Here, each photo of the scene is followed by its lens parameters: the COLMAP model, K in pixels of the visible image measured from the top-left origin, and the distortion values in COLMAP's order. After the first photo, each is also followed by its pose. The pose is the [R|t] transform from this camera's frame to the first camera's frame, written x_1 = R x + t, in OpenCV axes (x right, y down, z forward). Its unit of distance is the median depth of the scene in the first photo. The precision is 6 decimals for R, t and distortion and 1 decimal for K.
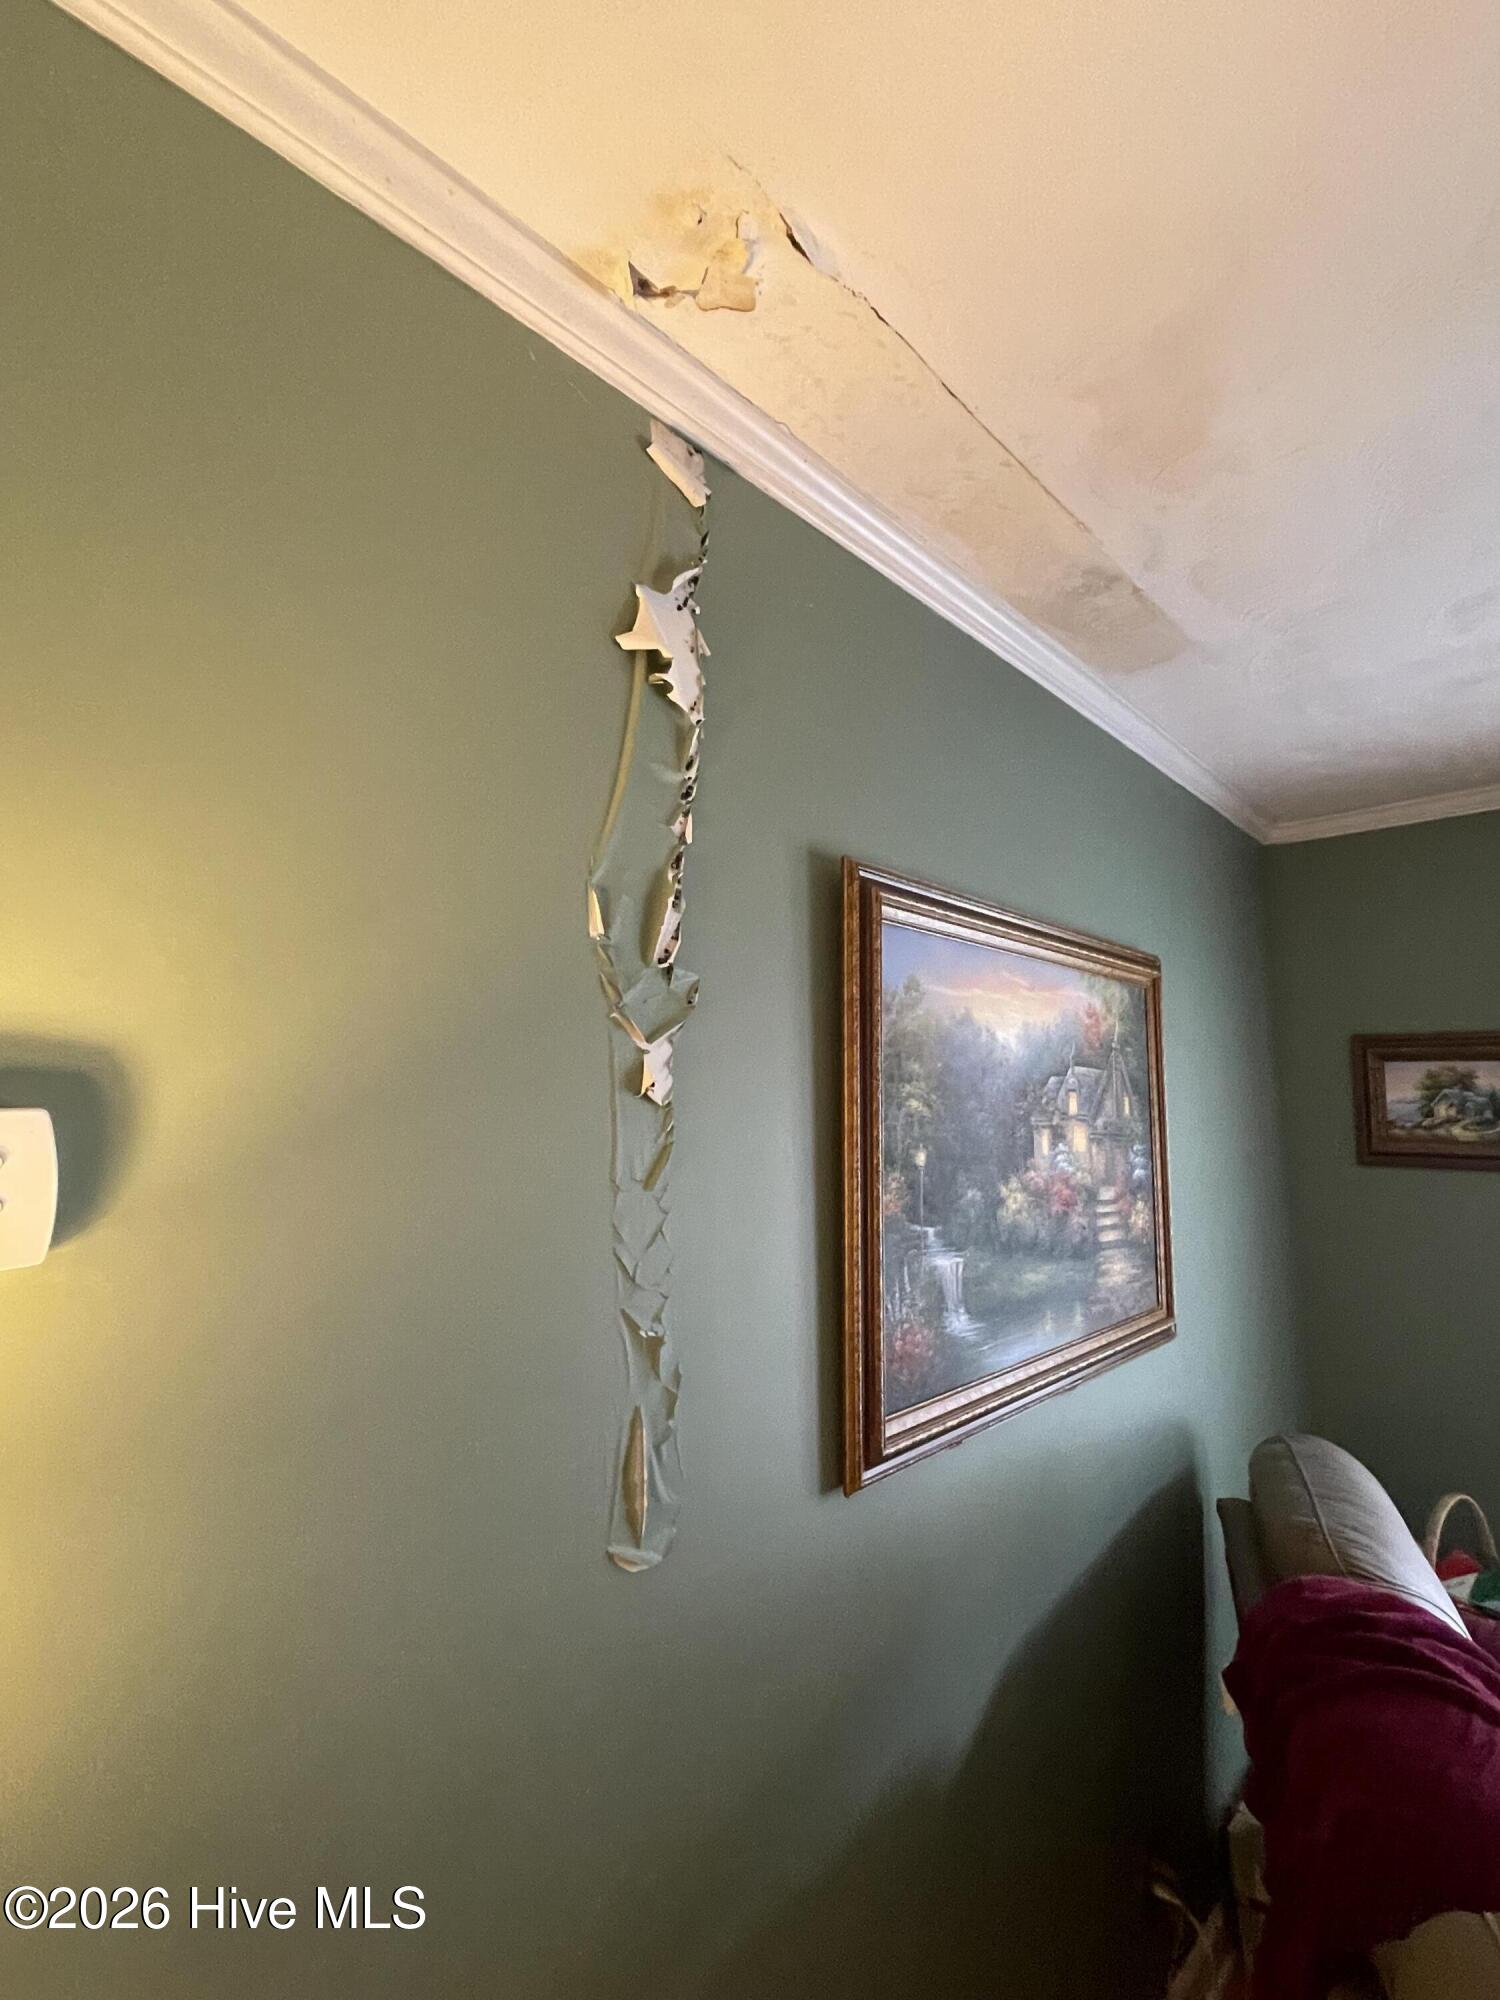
lens RADIAL K [[980.5, 0, 750.0], [0, 980.5, 1000.0], [0, 0, 1]] dist [0.000408, 0.000029]
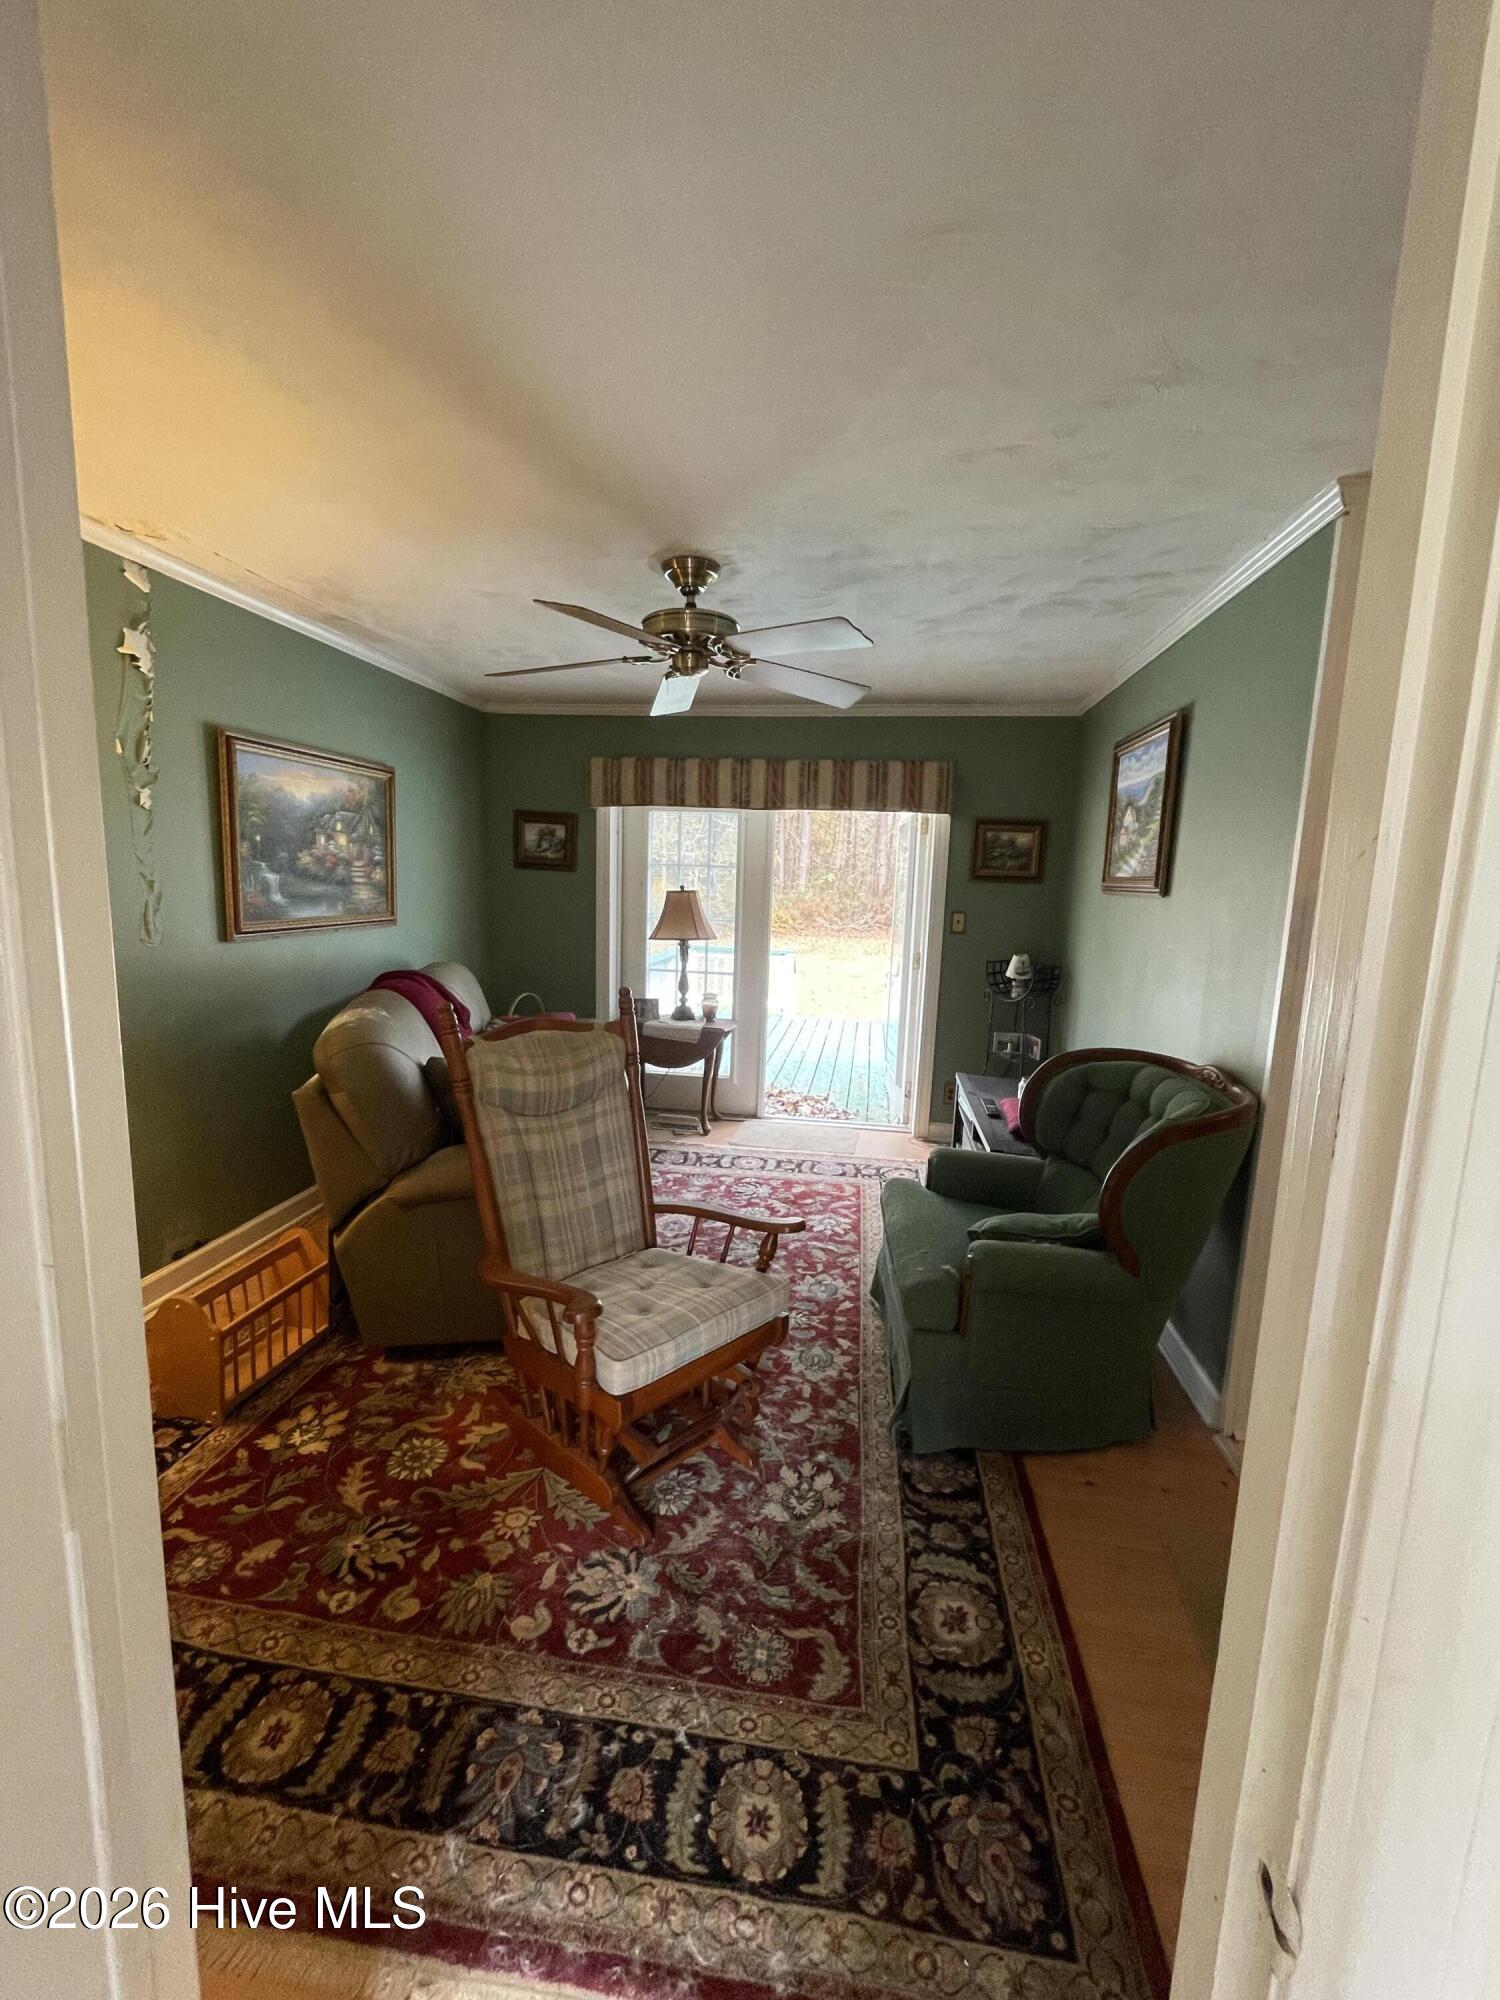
lens RADIAL K [[808.1, 0, 750.0], [0, 808.1, 1000.0], [0, 0, 1]] dist [0.000145, -0.000131]
pose [[0.829464, -0.049632, 0.556351, 0.029947], [-0.107922, 0.963035, 0.246813, -0.117534], [-0.548035, -0.264765, 0.793446, -1.745989]]
